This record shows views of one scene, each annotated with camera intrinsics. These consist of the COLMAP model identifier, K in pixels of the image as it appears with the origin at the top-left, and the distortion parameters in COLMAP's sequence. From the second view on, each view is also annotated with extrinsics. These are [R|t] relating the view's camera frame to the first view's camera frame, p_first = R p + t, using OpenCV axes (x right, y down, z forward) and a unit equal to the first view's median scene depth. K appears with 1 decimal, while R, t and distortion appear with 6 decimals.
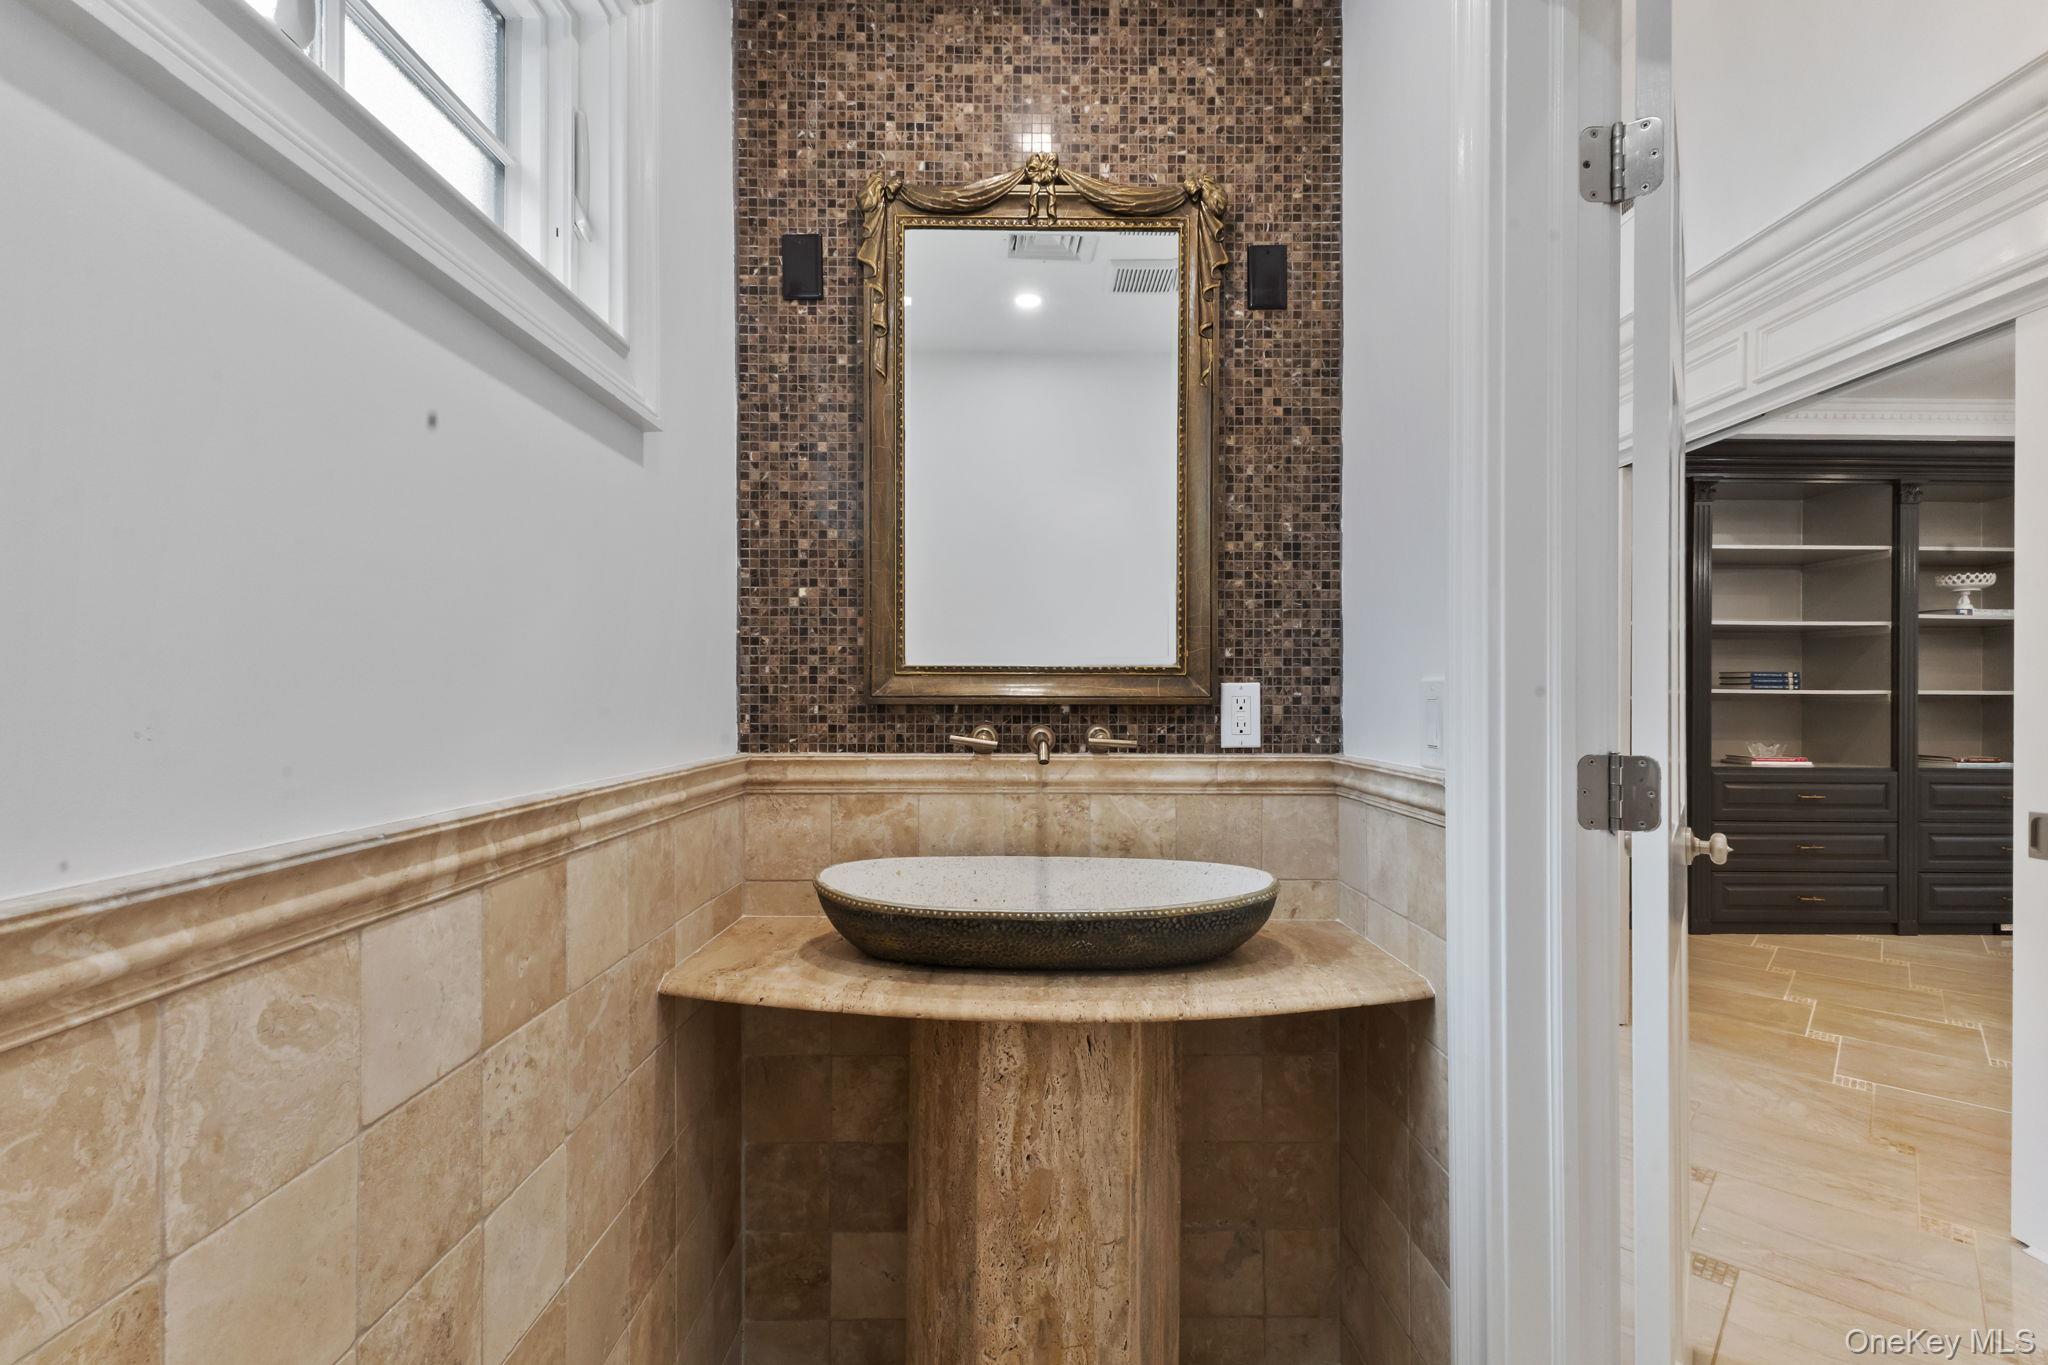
lens RADIAL K [[879.4, 0, 1024.8], [0, 879.4, 686.8], [0, 0, 1]] dist [-0.004142, -0.000551]
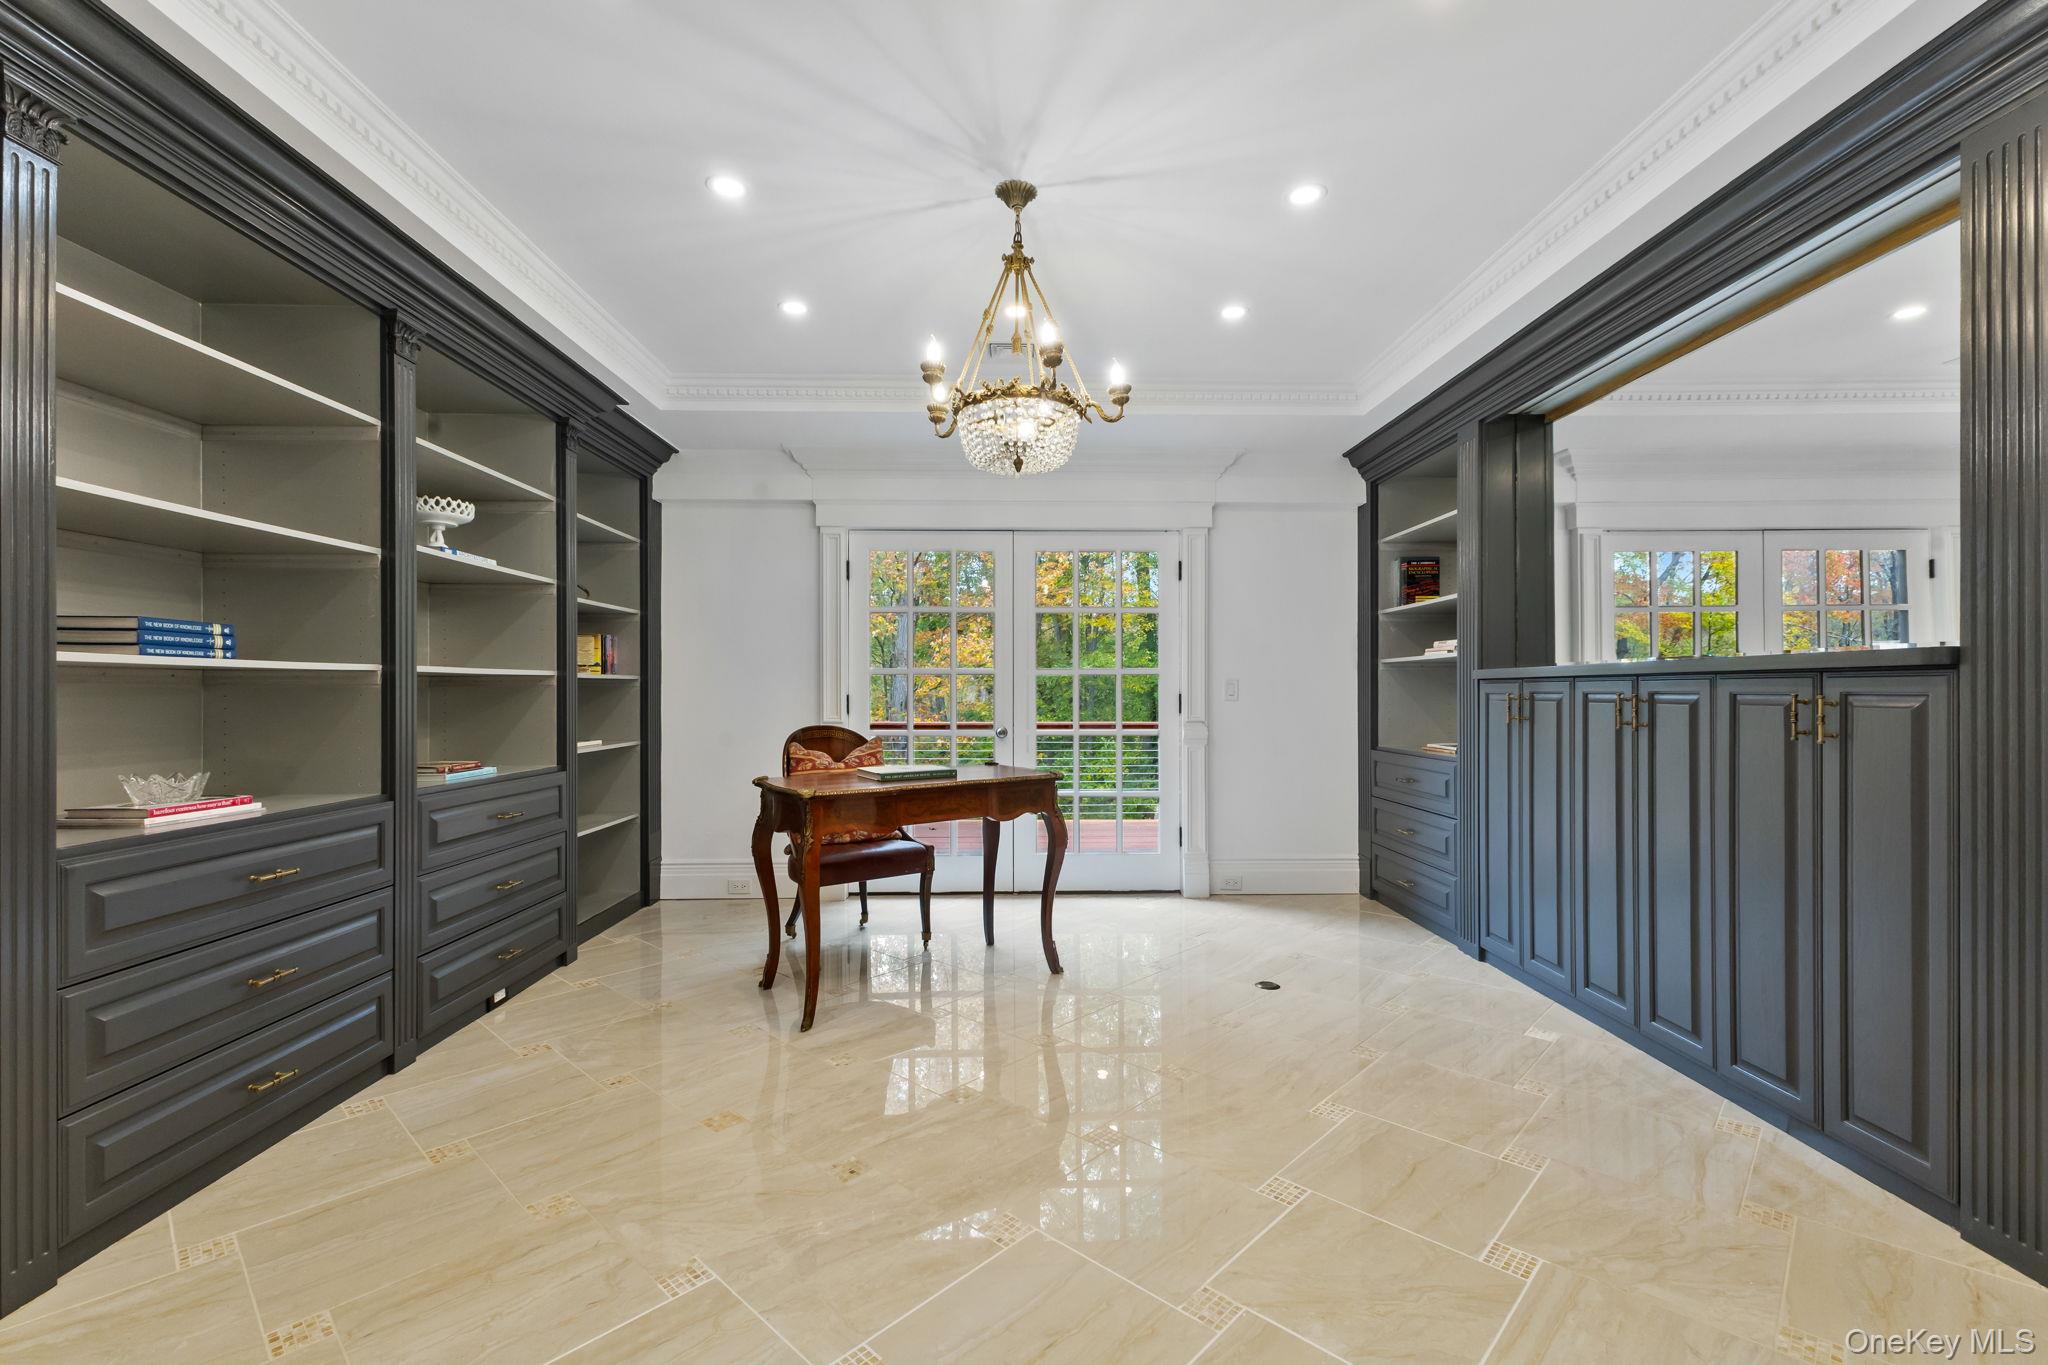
lens RADIAL K [[879.4, 0, 1024.8], [0, 879.4, 686.8], [0, 0, 1]] dist [-0.004142, -0.000551]
pose [[-0.028243, -0.001775, 0.999600, 0.382494], [-0.002048, 0.999996, 0.001718, 0.017069], [-0.999599, -0.001998, -0.028247, 0.576172]]
